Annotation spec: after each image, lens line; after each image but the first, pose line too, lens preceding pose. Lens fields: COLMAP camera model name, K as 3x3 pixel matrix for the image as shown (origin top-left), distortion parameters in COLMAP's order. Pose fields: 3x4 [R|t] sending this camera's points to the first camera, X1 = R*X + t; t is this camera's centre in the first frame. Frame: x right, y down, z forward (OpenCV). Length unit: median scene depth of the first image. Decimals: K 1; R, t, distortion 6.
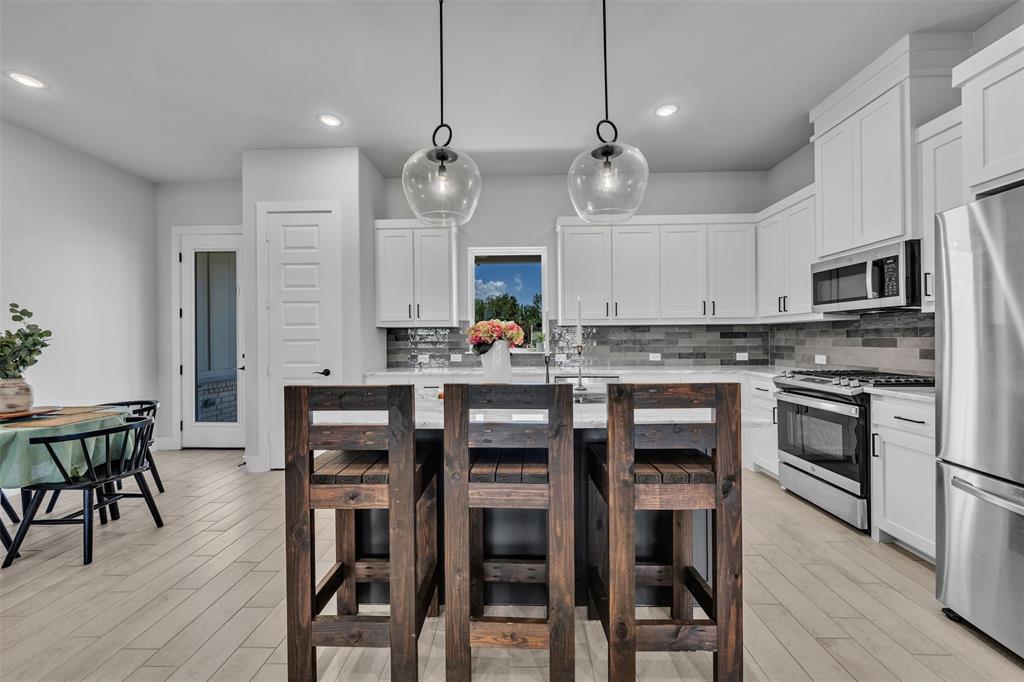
lens RADIAL K [[389.7, 0, 508.5], [0, 389.7, 338.7], [0, 0, 1]] dist [0.001330, 0.000099]
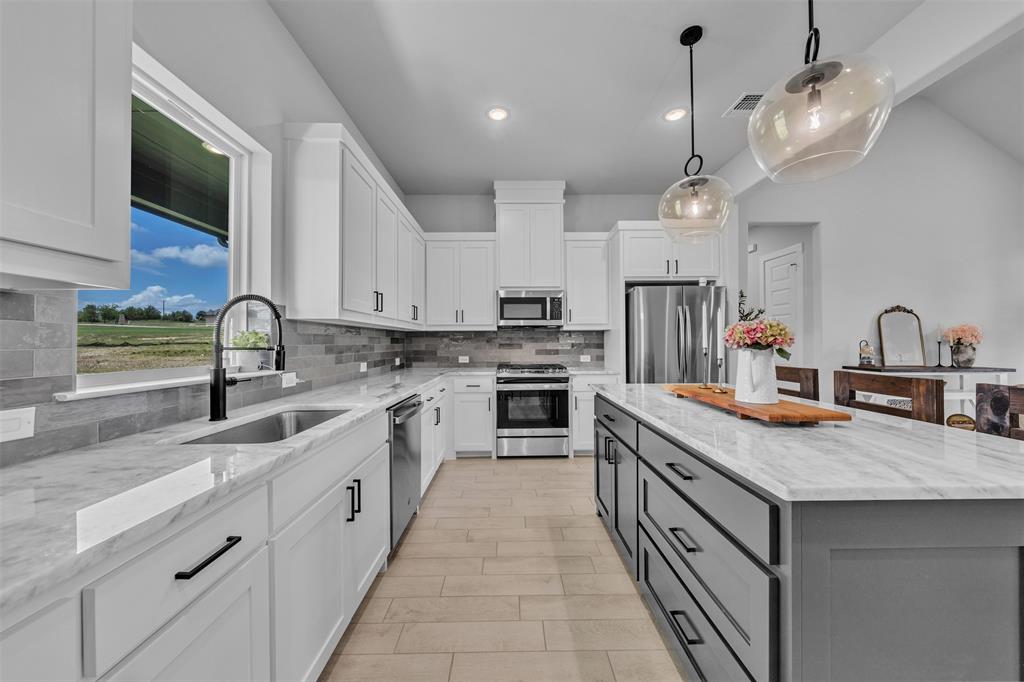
lens RADIAL K [[353.2, 0, 512.0], [0, 353.2, 341.0], [0, 0, 1]] dist [-0.000724, -0.000058]
pose [[-0.036492, 0.013284, 0.999246, -0.493386], [0.005729, 0.999898, -0.013083, 0.006845], [-0.999318, 0.005247, -0.036565, 1.008362]]
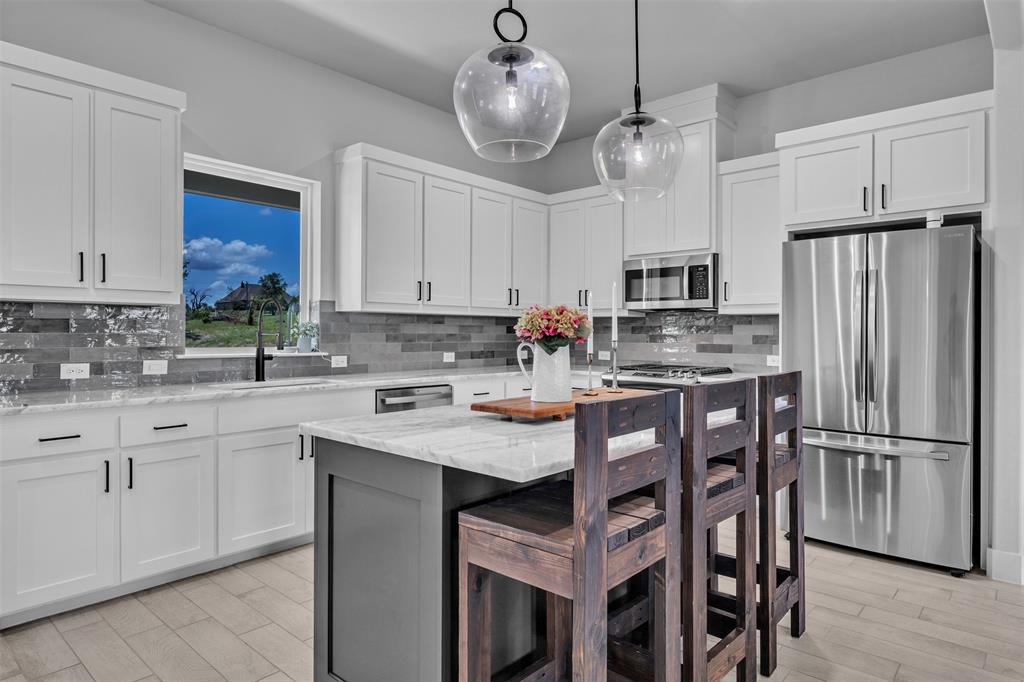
lens RADIAL K [[601.5, 0, 513.1], [0, 601.5, 333.2], [0, 0, 1]] dist [-0.001283, -0.001021]
pose [[0.645309, 0.010435, 0.763850, -0.606755], [-0.009481, 0.999939, -0.005651, 0.007754], [-0.763863, -0.003596, 0.645369, 0.212158]]
